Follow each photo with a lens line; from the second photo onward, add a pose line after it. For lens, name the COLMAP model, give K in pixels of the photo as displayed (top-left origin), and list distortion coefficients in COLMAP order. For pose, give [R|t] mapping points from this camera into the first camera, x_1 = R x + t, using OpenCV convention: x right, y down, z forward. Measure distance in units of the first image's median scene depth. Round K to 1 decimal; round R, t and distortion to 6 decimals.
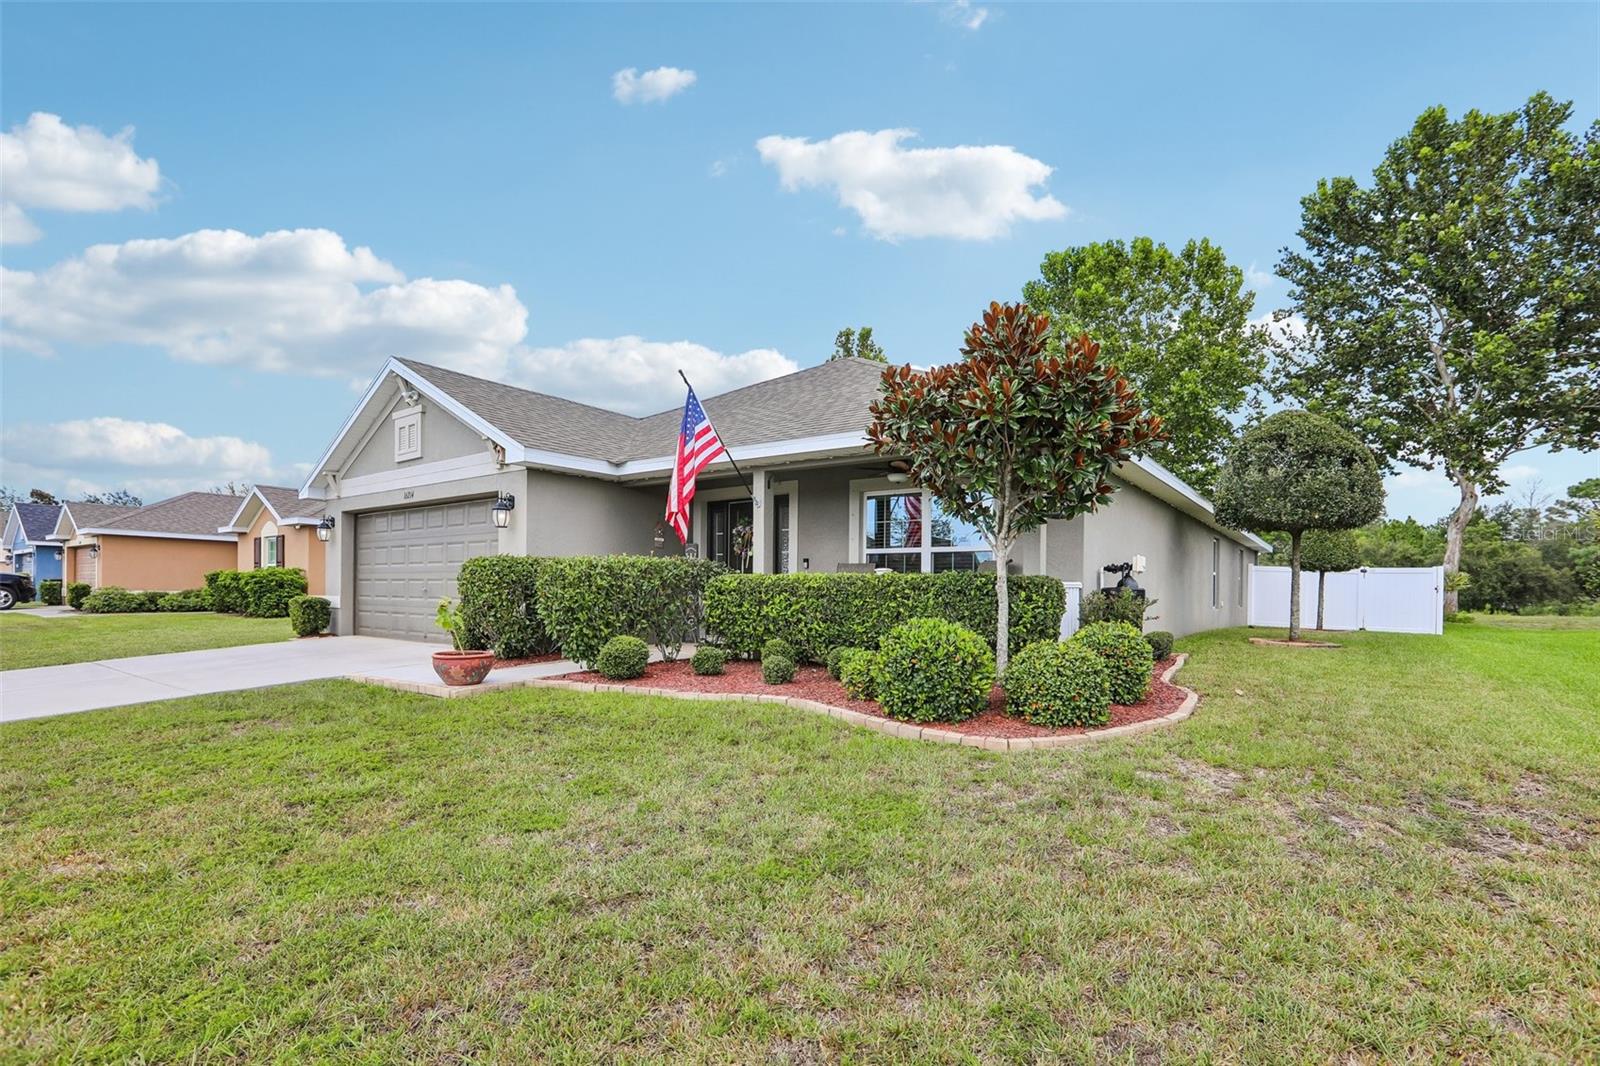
lens RADIAL K [[717.5, 0, 795.6], [0, 717.5, 584.0], [0, 0, 1]] dist [-0.017573, -0.000100]
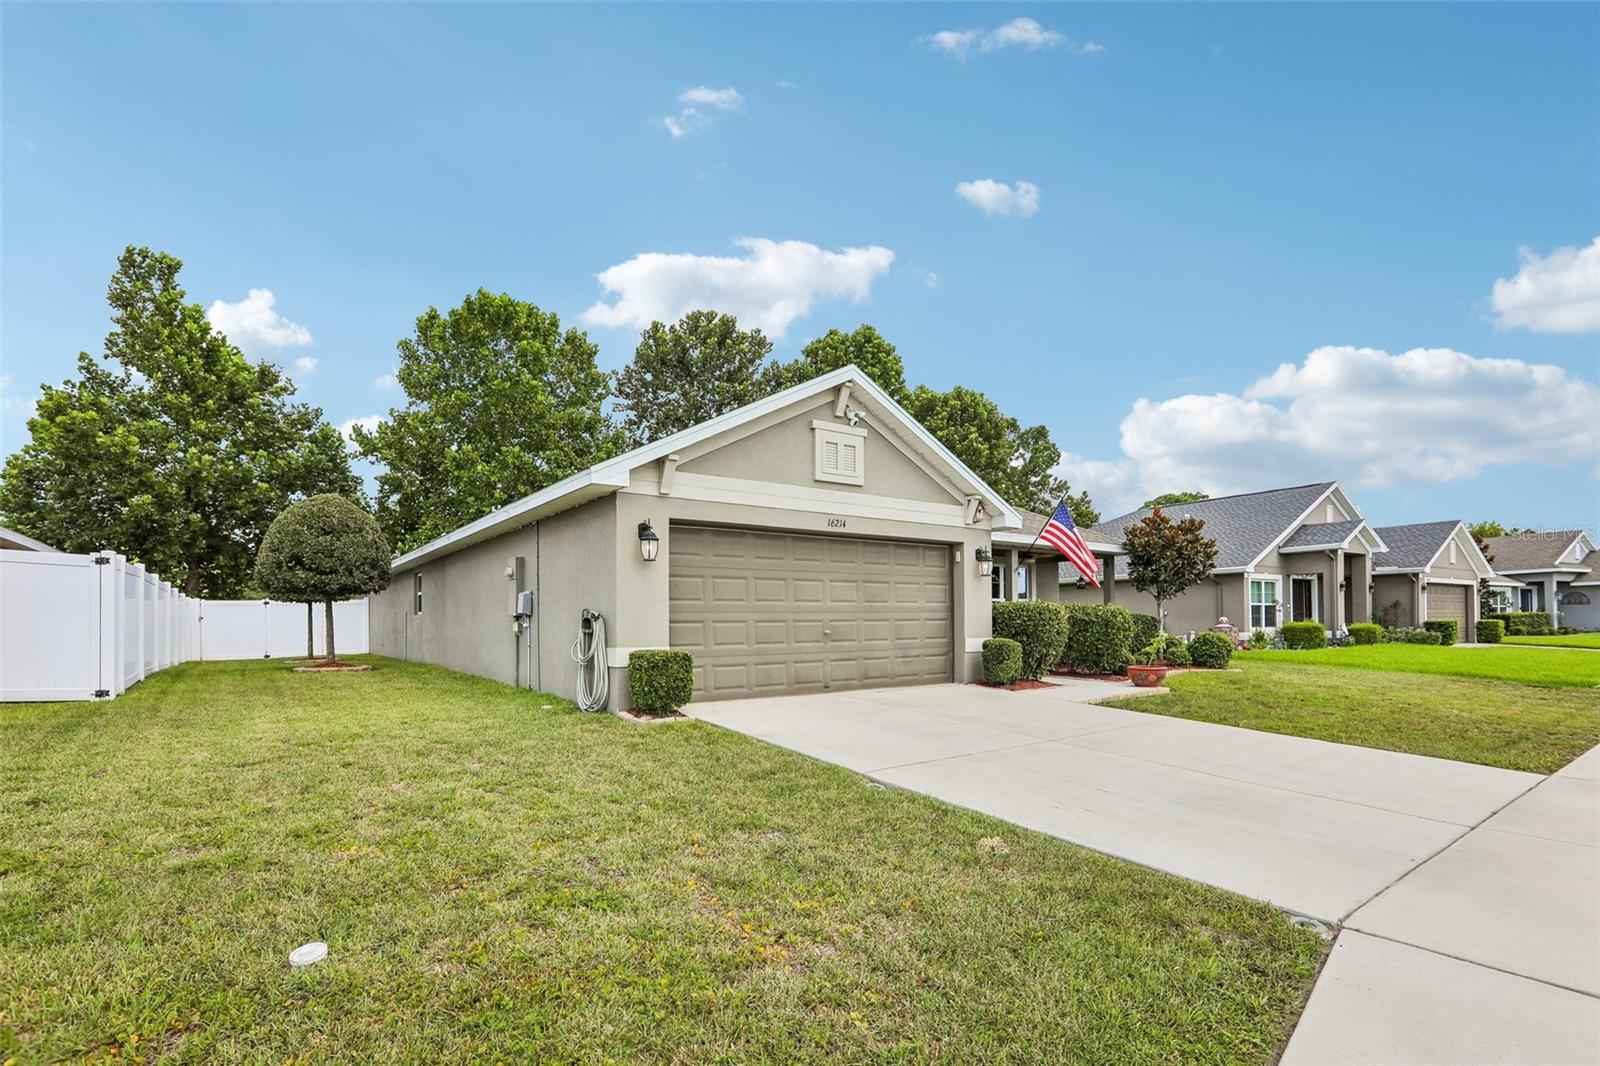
lens RADIAL K [[743.7, 0, 797.1], [0, 743.7, 593.5], [0, 0, 1]] dist [-0.023418, 0.000054]
pose [[0.335465, 0.028428, 0.941623, -1.215567], [0.003512, 0.999500, -0.031426, -0.009514], [-0.942046, 0.013850, 0.335198, 0.644533]]
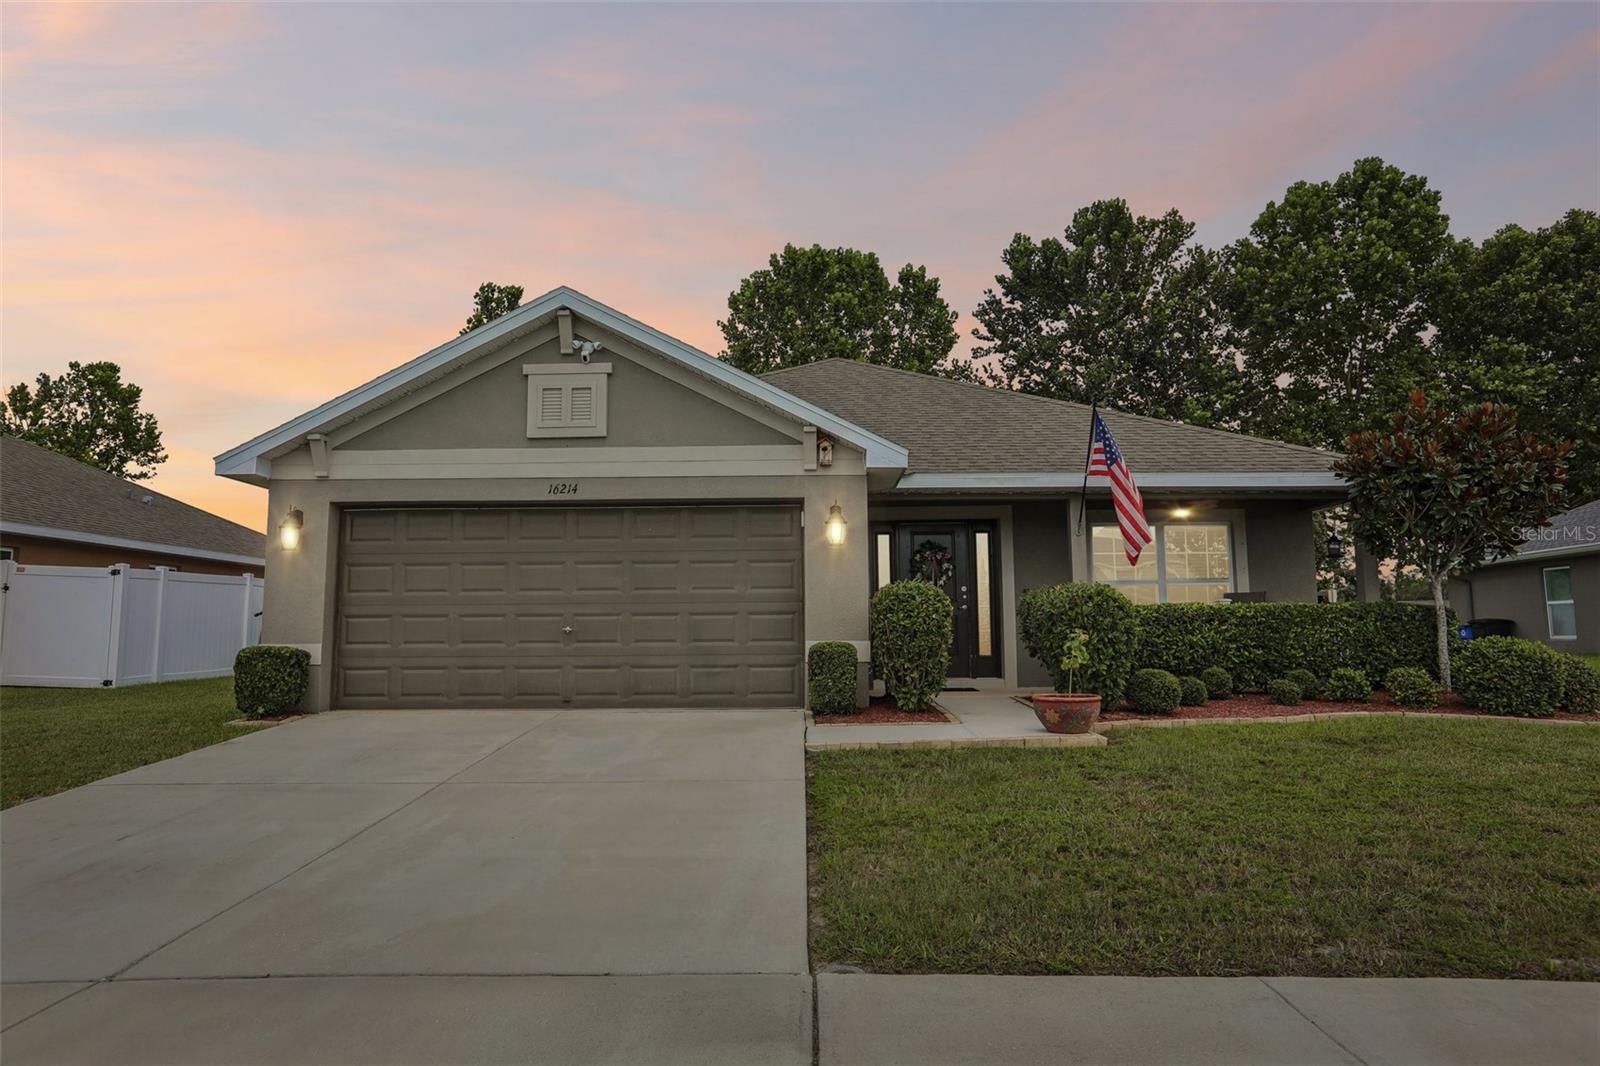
lens RADIAL K [[981.3, 0, 804.3], [0, 981.3, 488.7], [0, 0, 1]] dist [-0.073622, 0.104311]
pose [[0.823350, 0.070534, 0.563134, -0.757460], [0.011017, 0.990074, -0.140118, 0.006684], [-0.567427, 0.121570, 0.814400, 0.101607]]
